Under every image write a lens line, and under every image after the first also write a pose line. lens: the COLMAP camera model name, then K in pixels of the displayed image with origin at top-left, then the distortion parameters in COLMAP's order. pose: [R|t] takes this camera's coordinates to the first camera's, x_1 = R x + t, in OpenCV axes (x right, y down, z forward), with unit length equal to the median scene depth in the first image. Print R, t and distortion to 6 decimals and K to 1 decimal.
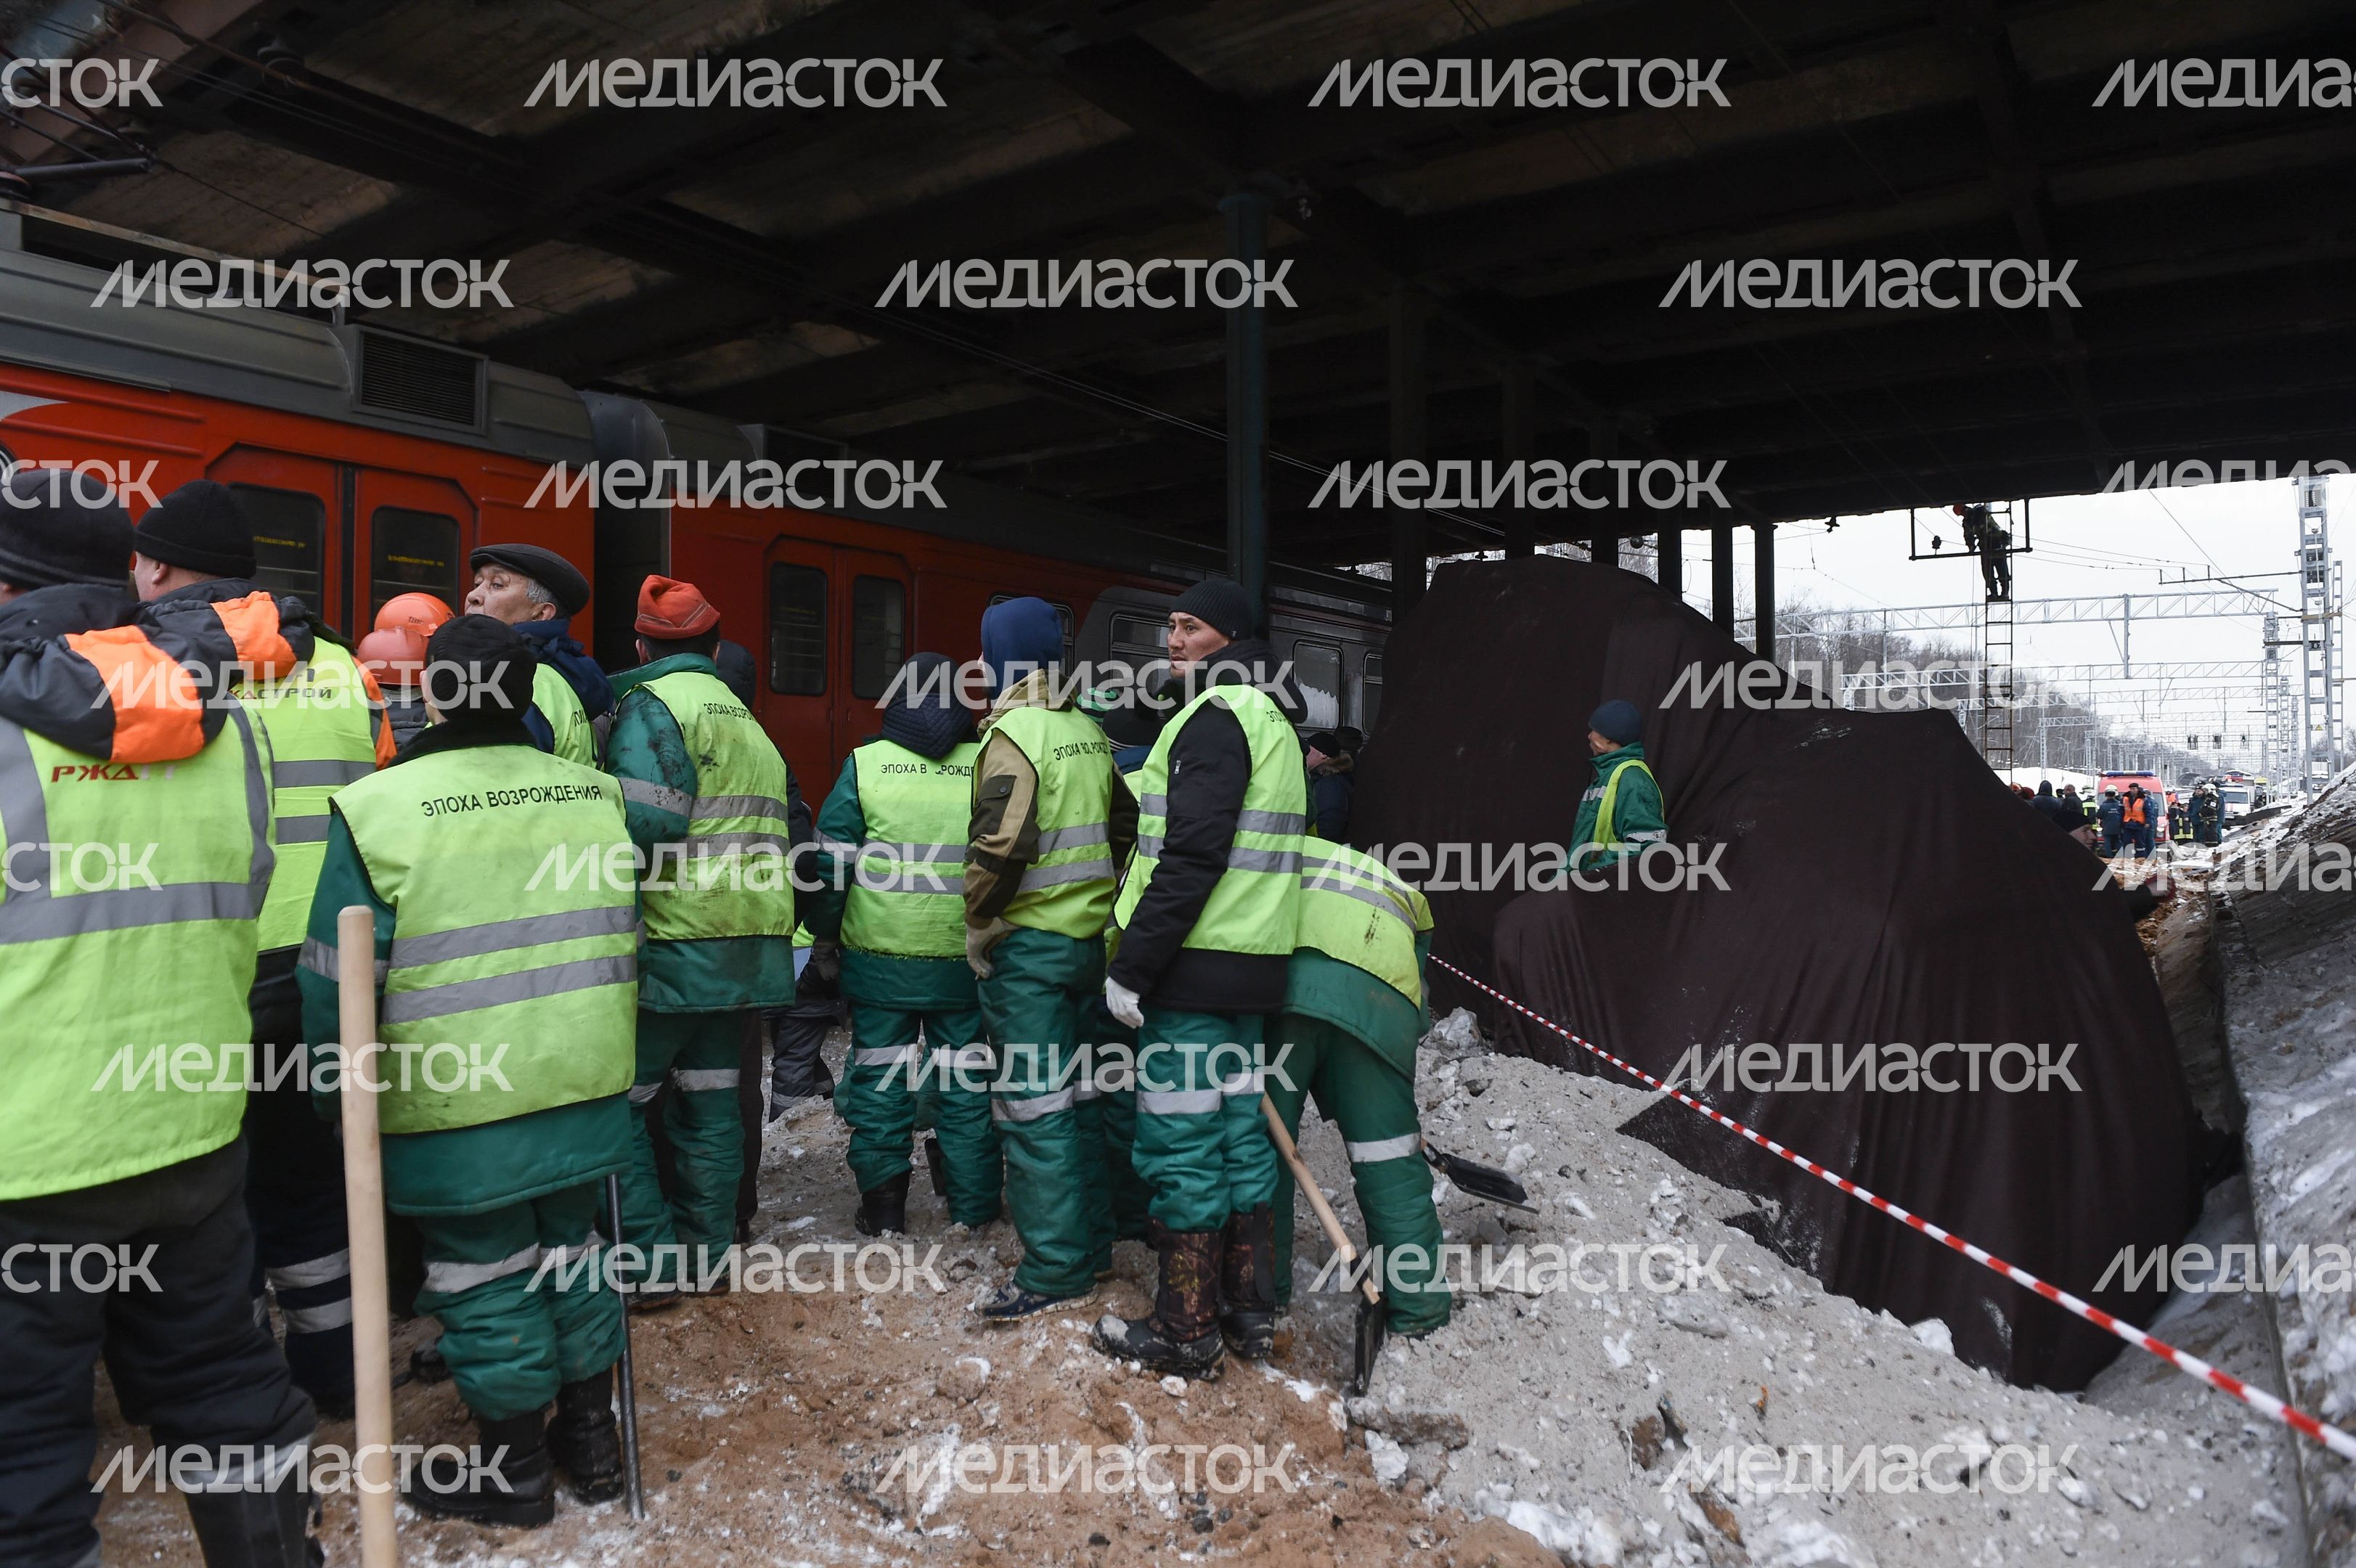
lens RADIAL K [[1608.3, 0, 1175.8], [0, 1608.3, 808.8], [0, 0, 1]] dist [-0.041186, -0.004897]
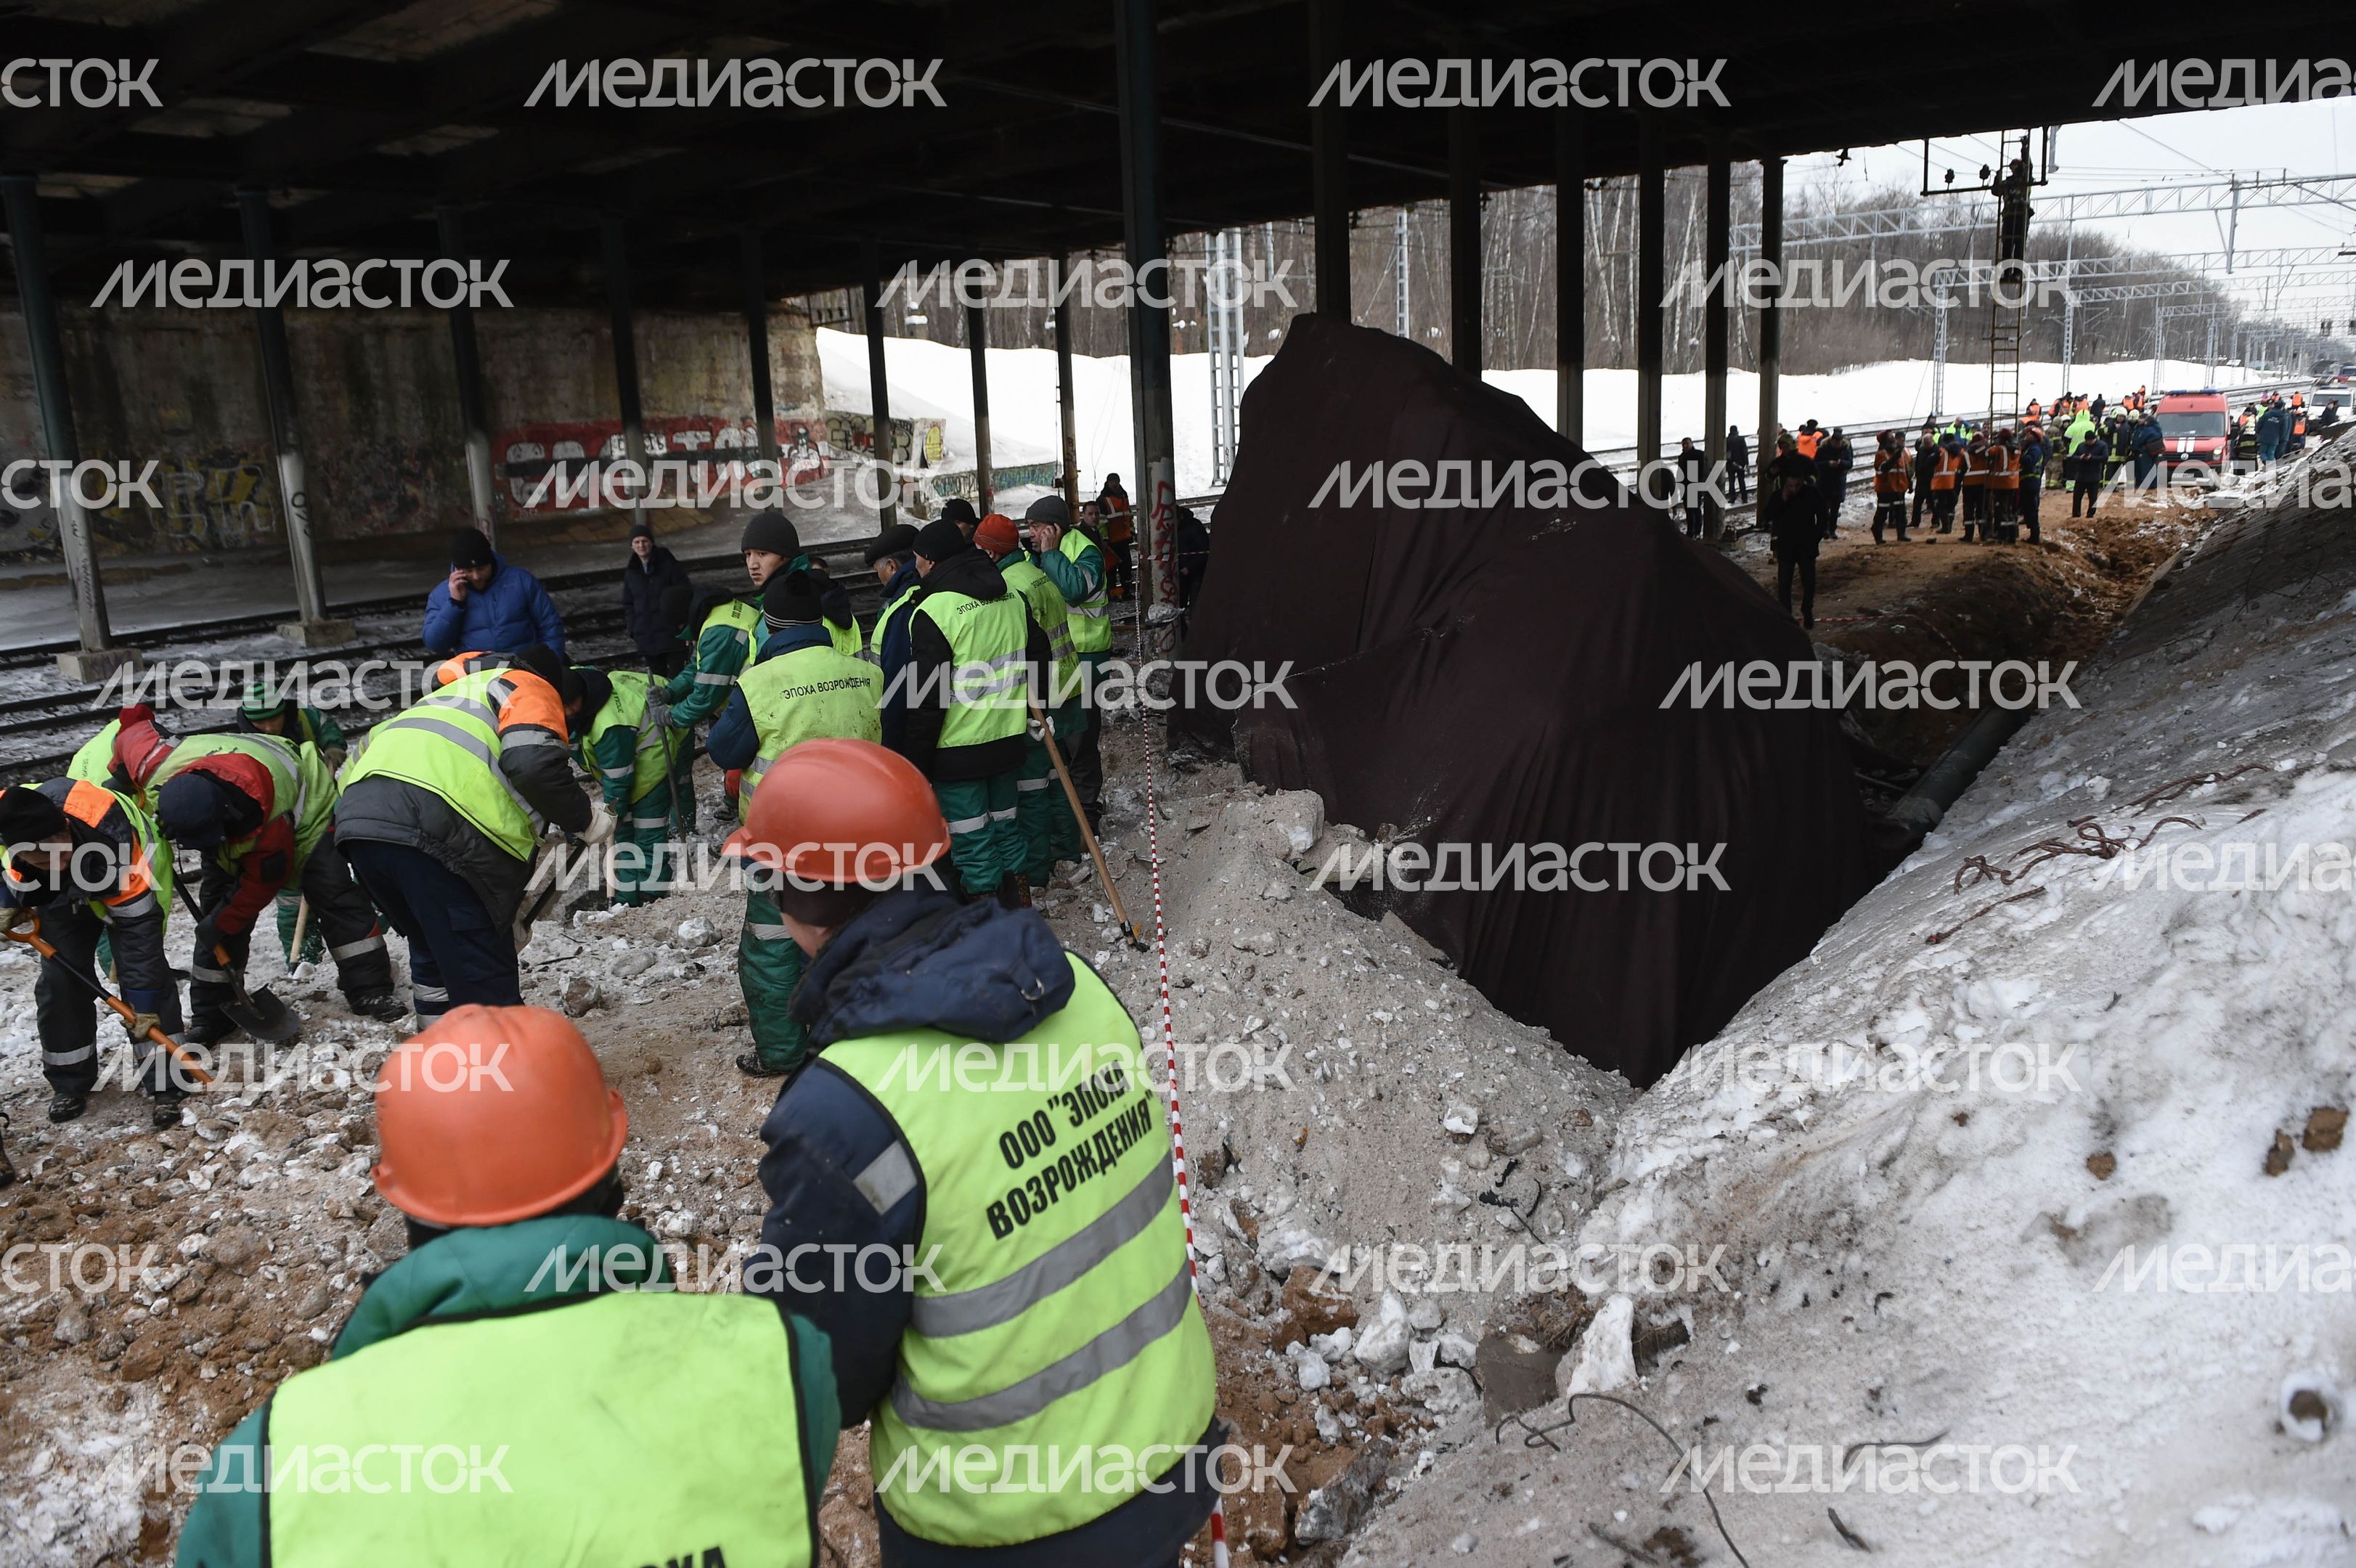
lens RADIAL K [[1630.9, 0, 1177.5], [0, 1630.9, 805.5], [0, 0, 1]] dist [-0.041319, -0.006871]
pose [[0.998443, -0.027487, -0.048539, 0.201962], [0.037689, 0.973919, 0.223744, -0.126293], [0.041123, -0.225225, 0.973439, -0.165820]]
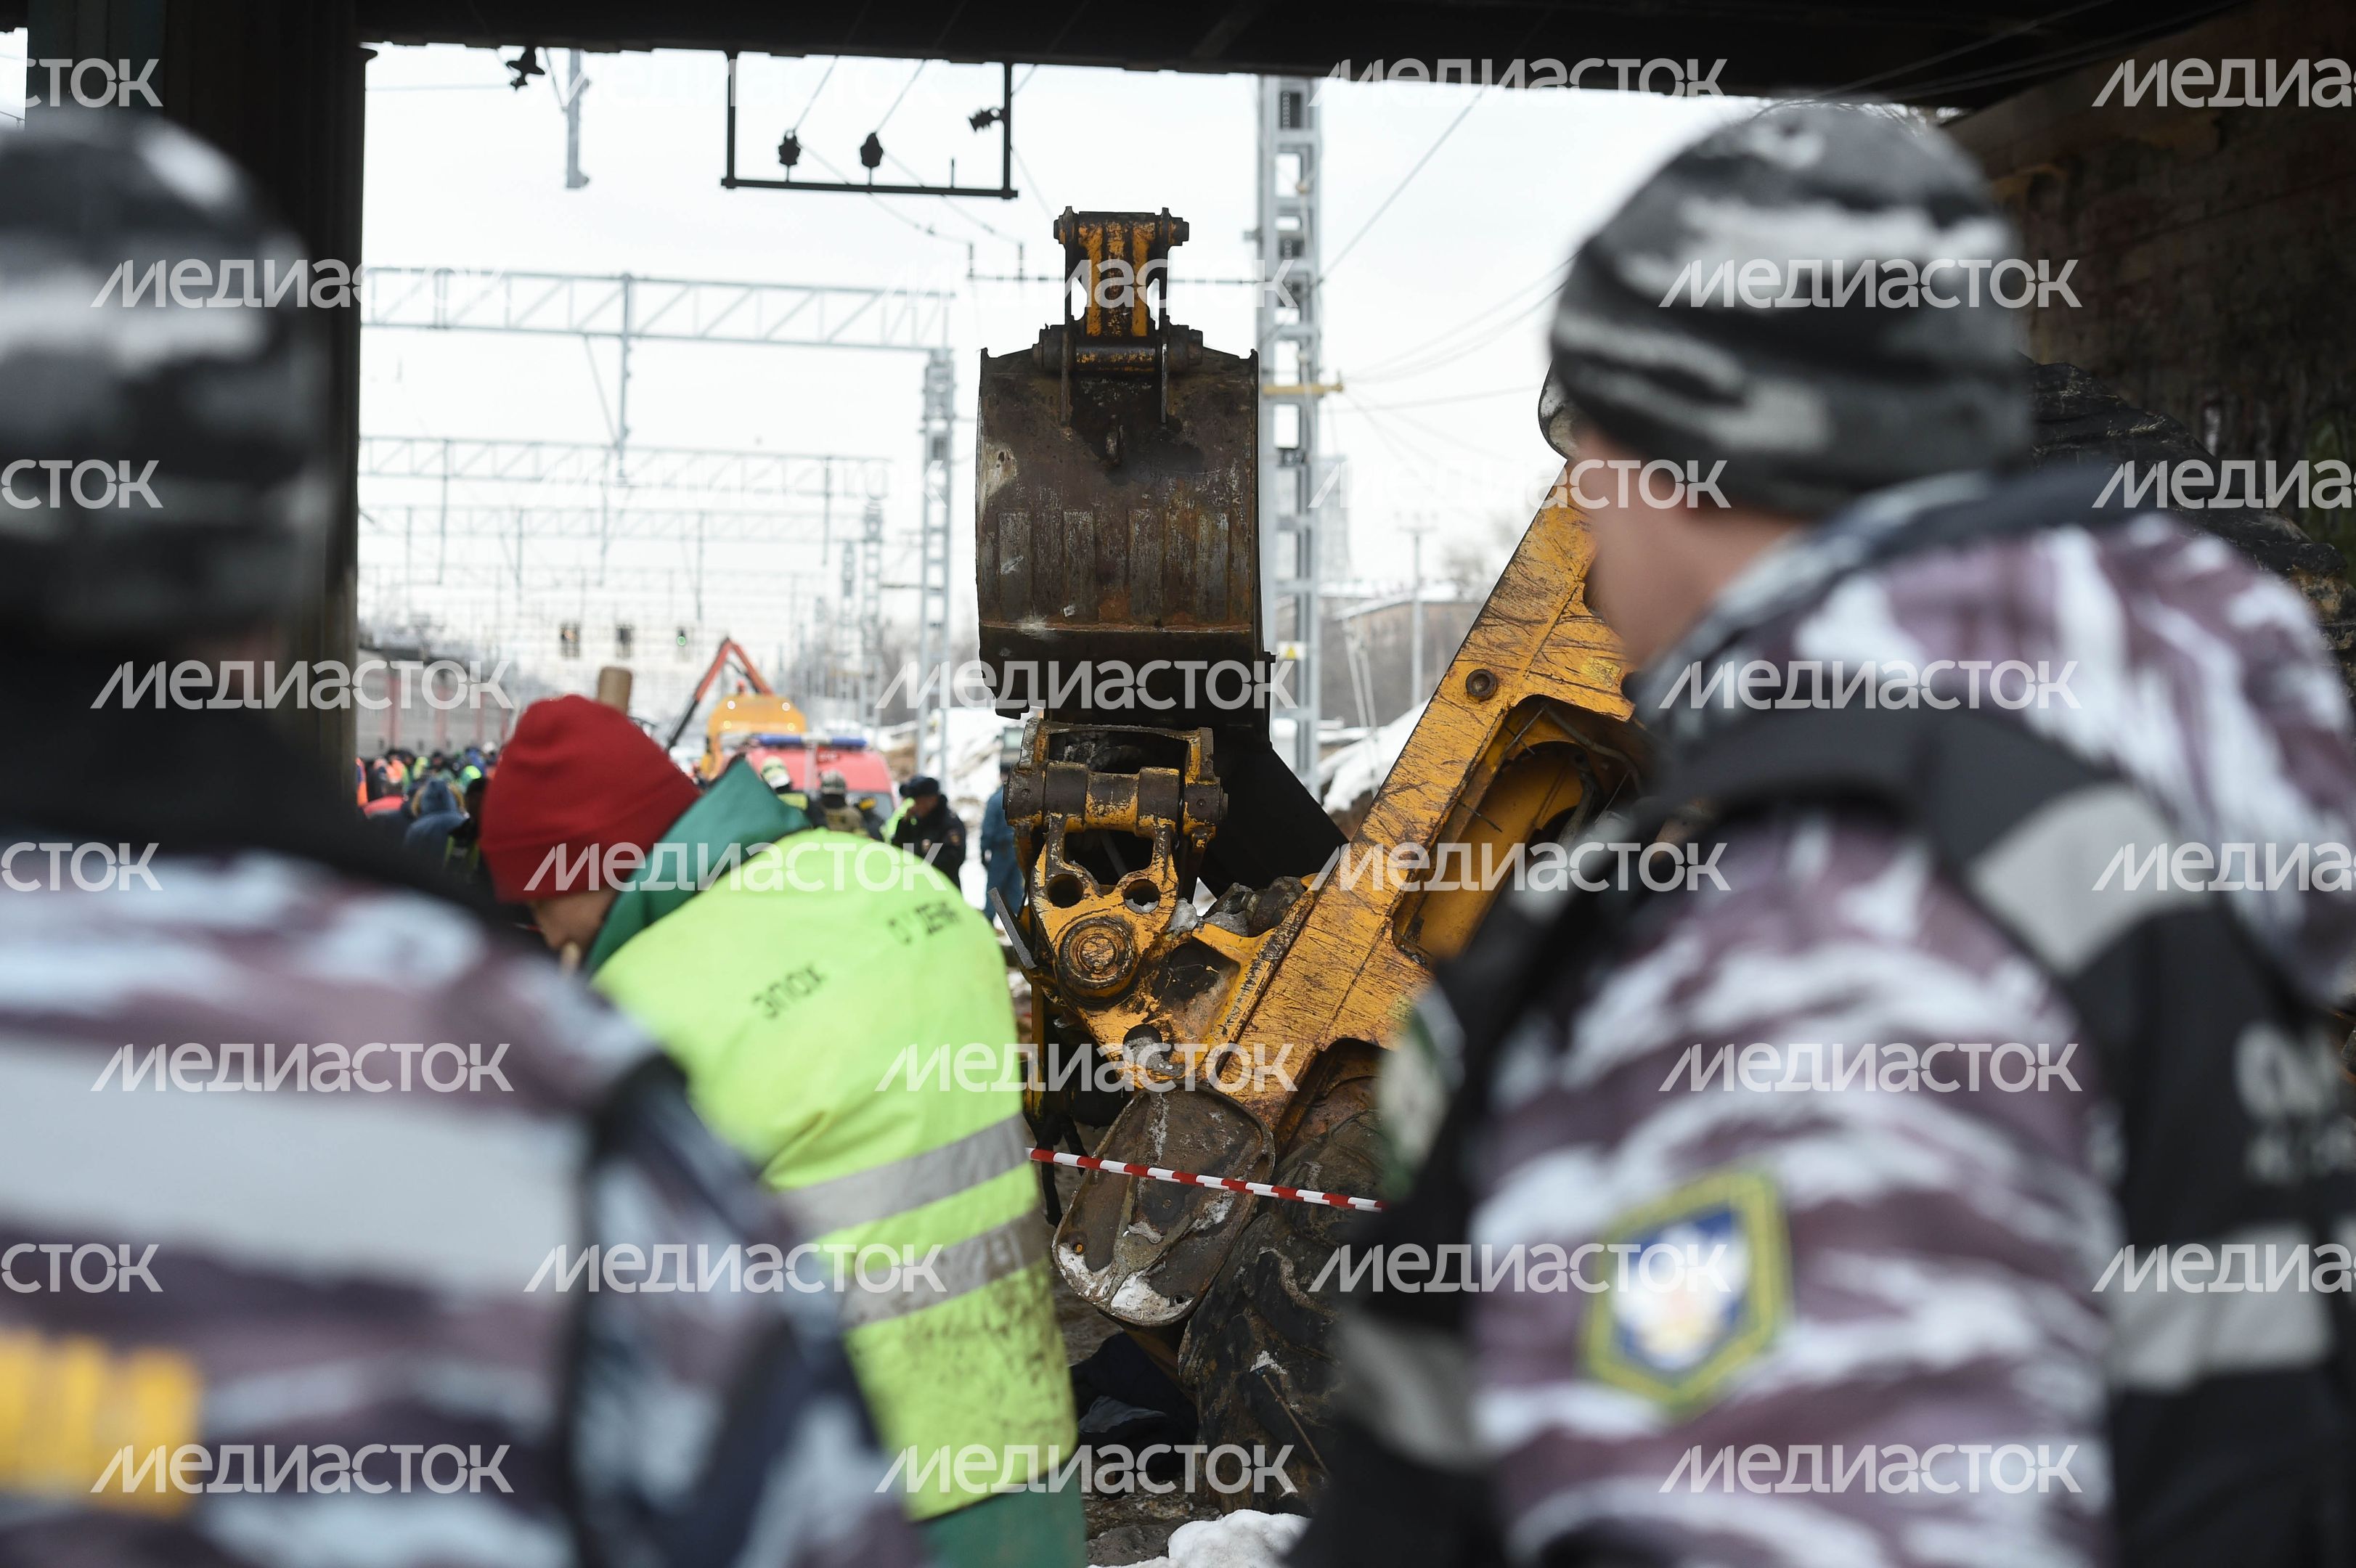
lens RADIAL K [[4711.8, 0, 1178.0], [0, 4711.8, 784.0], [0, 0, 1]] dist [-0.086845, 0.077577]
pose [[0.755056, 0.021597, 0.655304, -0.728056], [-0.021675, 0.999733, -0.007974, -0.035237], [-0.655302, -0.008183, 0.755323, 0.352762]]
